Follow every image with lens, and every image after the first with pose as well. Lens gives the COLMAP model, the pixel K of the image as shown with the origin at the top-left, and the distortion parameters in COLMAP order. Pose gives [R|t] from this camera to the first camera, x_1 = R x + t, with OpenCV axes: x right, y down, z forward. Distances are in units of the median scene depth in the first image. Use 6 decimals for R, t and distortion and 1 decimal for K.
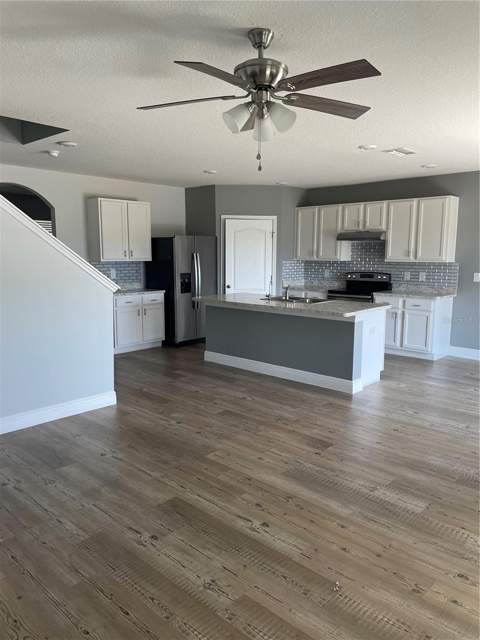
lens RADIAL K [[486.0, 0, 237.1], [0, 486.0, 316.3], [0, 0, 1]] dist [0.075223, -0.071479]
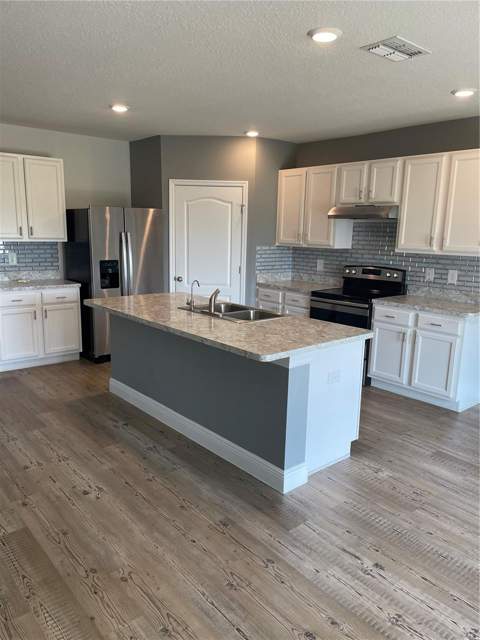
lens RADIAL K [[486.0, 0, 237.1], [0, 486.0, 324.1], [0, 0, 1]] dist [0.075223, -0.071479]
pose [[0.992669, 0.042504, -0.113147, 0.176422], [-0.035572, 0.997405, 0.062596, -0.050866], [0.115514, -0.058112, 0.991605, 0.329103]]
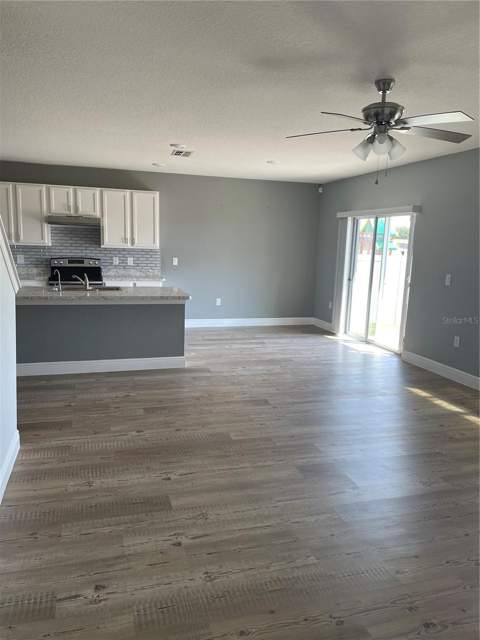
lens RADIAL K [[486.0, 0, 239.0], [0, 486.0, 321.1], [0, 0, 1]] dist [0.075223, -0.071479]
pose [[0.503253, -0.130211, 0.854272, -0.475211], [0.090887, 0.991075, 0.097521, -0.033168], [-0.859346, 0.028565, 0.510596, 0.235240]]
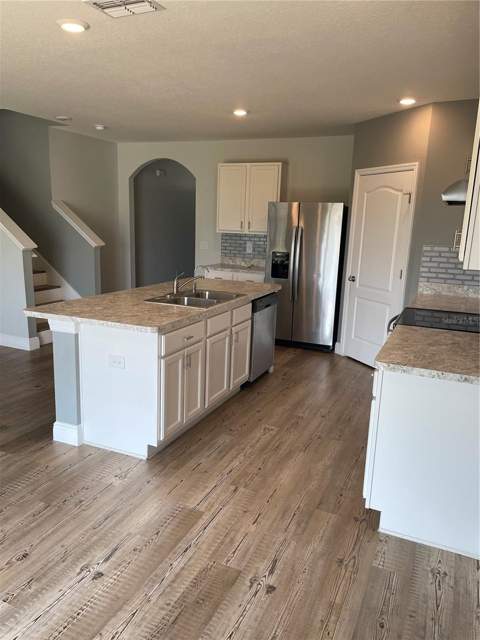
lens RADIAL K [[486.0, 0, 228.1], [0, 486.0, 319.7], [0, 0, 1]] dist [0.075223, -0.071479]
pose [[0.313179, 0.199211, -0.928565, 0.643263], [-0.159111, 0.974938, 0.155497, -0.097685], [0.936271, 0.099046, 0.337027, 0.720451]]
